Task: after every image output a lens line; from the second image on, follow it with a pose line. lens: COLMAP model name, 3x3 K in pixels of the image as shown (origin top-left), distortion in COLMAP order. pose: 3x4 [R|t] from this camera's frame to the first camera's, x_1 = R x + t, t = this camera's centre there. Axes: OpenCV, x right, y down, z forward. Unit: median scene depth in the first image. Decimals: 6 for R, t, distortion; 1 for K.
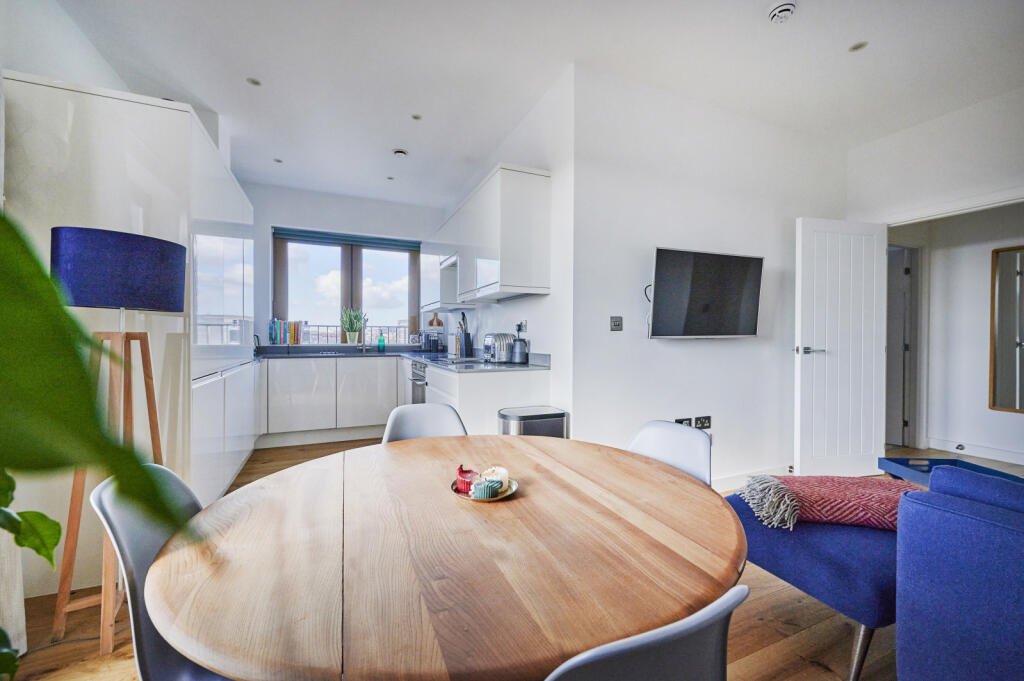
lens RADIAL K [[402.7, 0, 511.7], [0, 402.7, 341.5], [0, 0, 1]] dist [-0.003170, -0.000265]
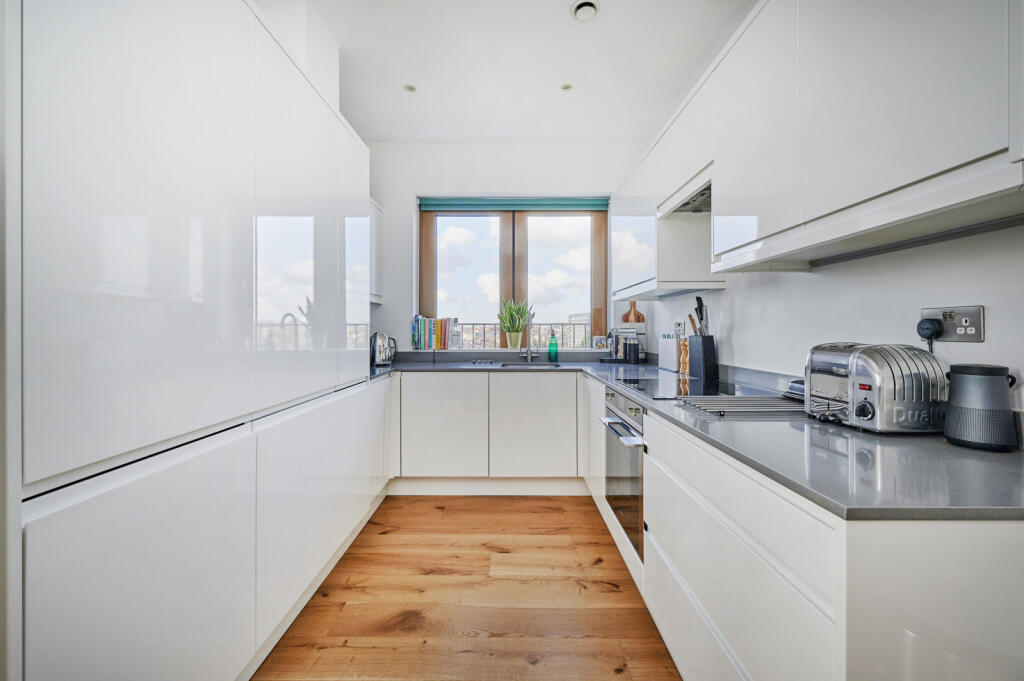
lens RADIAL K [[402.7, 0, 510.4], [0, 402.7, 332.7], [0, 0, 1]] dist [-0.003170, -0.000265]
pose [[0.913000, -0.002008, -0.407955, -0.114507], [-0.000918, 0.999975, -0.006977, -0.018489], [0.407959, 0.006745, 0.912975, 0.356815]]
